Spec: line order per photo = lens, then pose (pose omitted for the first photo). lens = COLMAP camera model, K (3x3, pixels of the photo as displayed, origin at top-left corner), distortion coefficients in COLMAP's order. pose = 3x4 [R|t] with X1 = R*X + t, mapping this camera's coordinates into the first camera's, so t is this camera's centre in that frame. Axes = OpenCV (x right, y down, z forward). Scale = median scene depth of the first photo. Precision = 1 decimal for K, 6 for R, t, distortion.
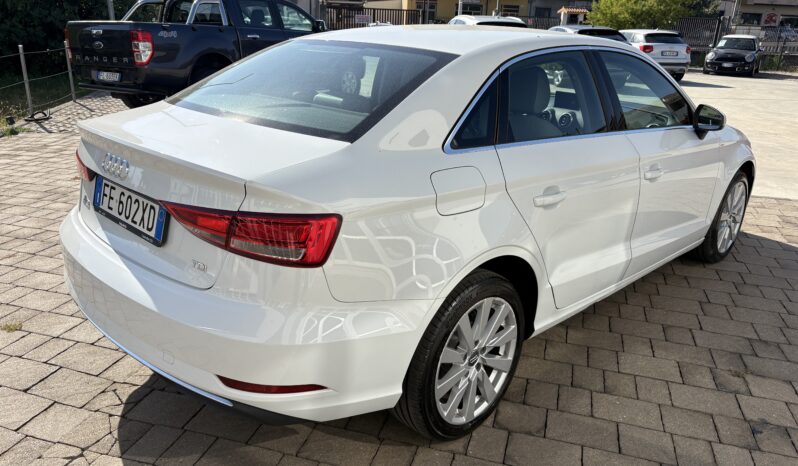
lens RADIAL K [[610.7, 0, 392.1], [0, 610.7, 231.6], [0, 0, 1]] dist [0.036467, -0.038200]
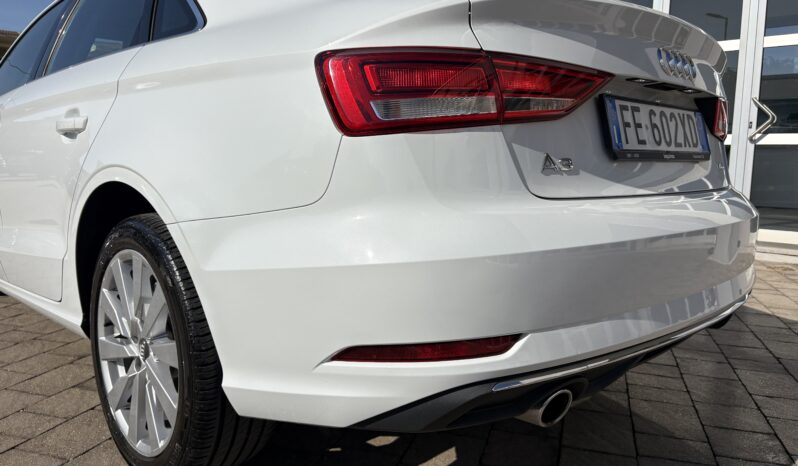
lens RADIAL K [[610.7, 0, 400.0], [0, 610.7, 231.0], [0, 0, 1]] dist [0.036467, -0.038200]
pose [[0.006304, -0.148076, 0.988956, -1.072995], [0.309772, 0.940616, 0.138863, -0.113825], [-0.950790, 0.305475, 0.051799, 1.216663]]
